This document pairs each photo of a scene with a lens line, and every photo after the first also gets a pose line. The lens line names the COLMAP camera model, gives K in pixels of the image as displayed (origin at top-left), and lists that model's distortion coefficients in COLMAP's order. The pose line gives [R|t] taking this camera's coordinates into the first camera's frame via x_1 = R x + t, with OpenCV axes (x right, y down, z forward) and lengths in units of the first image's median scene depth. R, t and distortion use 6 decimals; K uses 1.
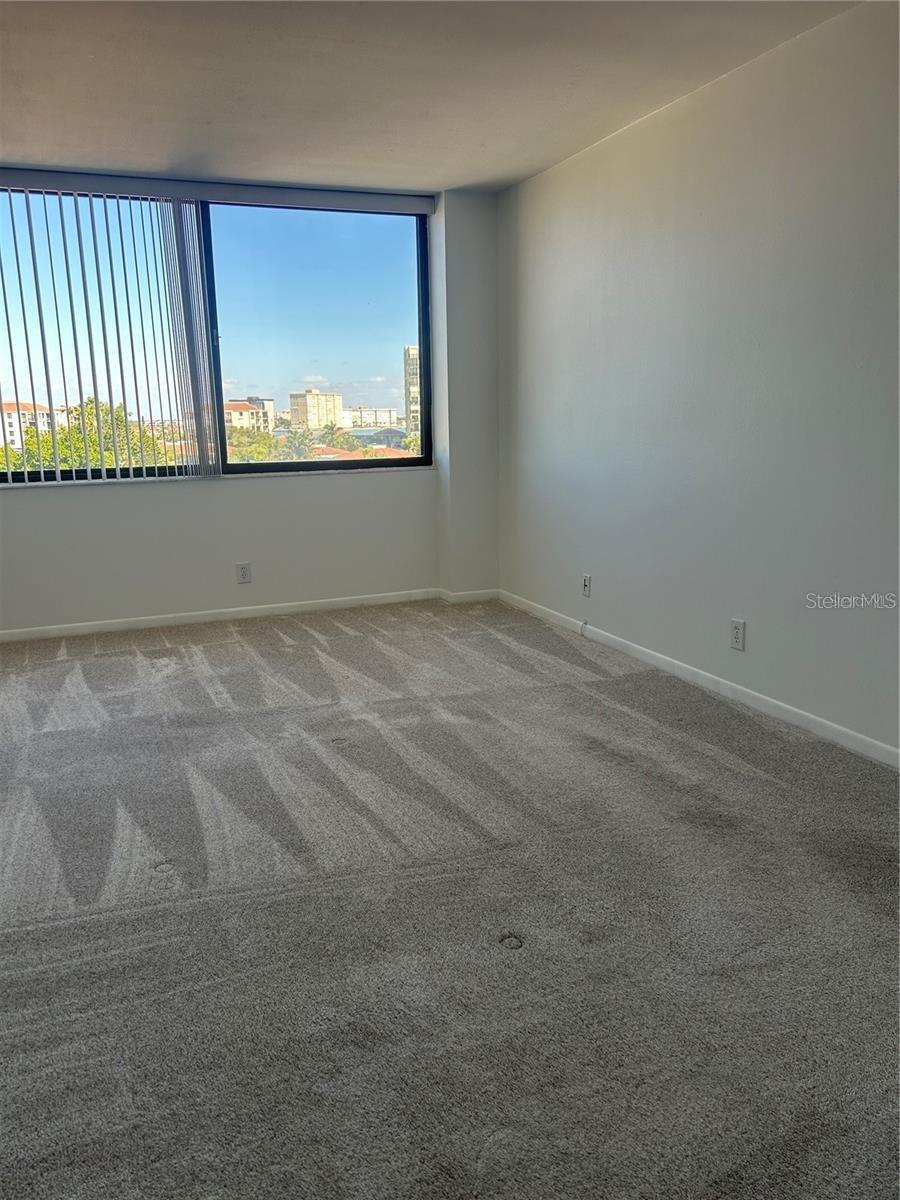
lens RADIAL K [[898.3, 0, 449.2], [0, 898.3, 610.7], [0, 0, 1]] dist [0.051279, -0.060625]
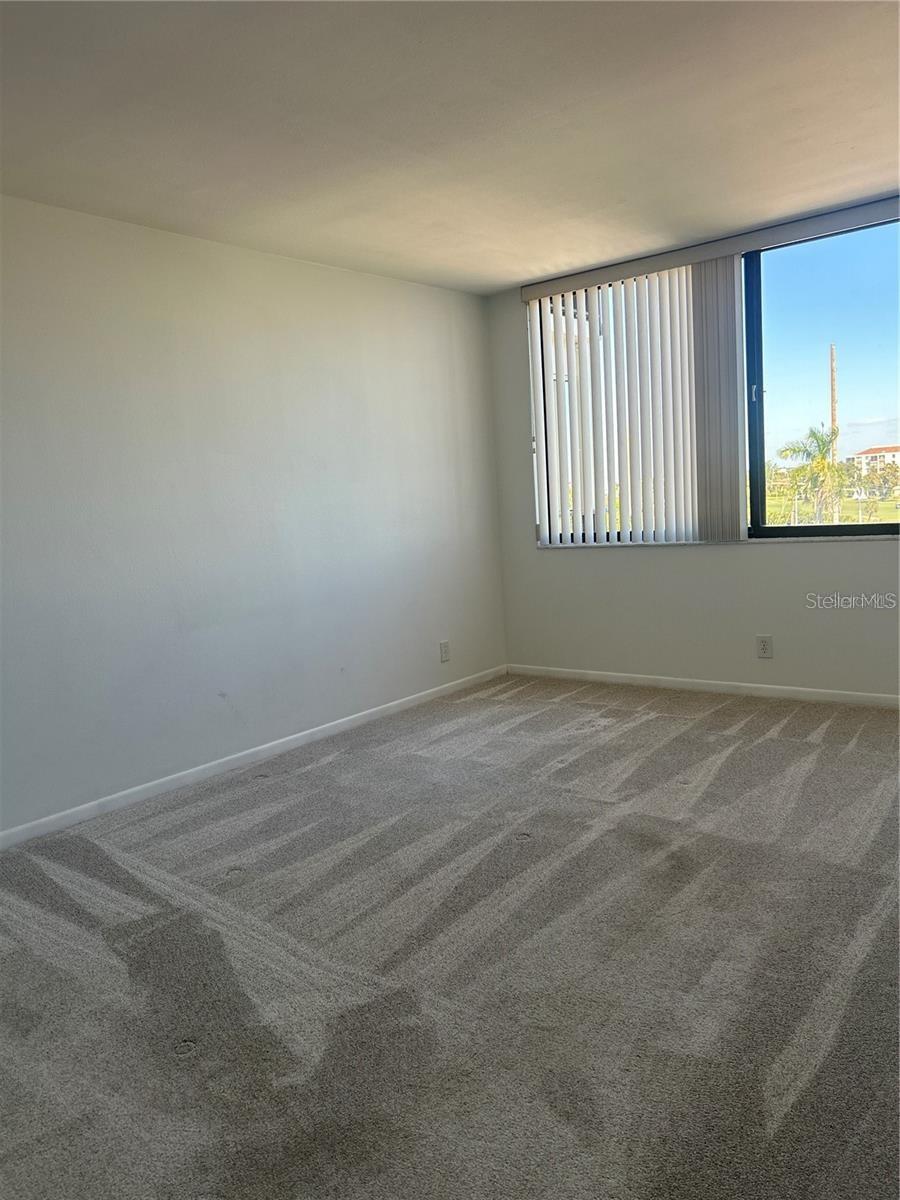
lens RADIAL K [[898.3, 0, 438.0], [0, 898.3, 612.0], [0, 0, 1]] dist [0.051279, -0.060625]
pose [[0.494022, 0.105729, -0.862997, 0.499072], [-0.132206, 0.990171, 0.045628, -0.096187], [0.859339, 0.091552, 0.503145, 0.336462]]
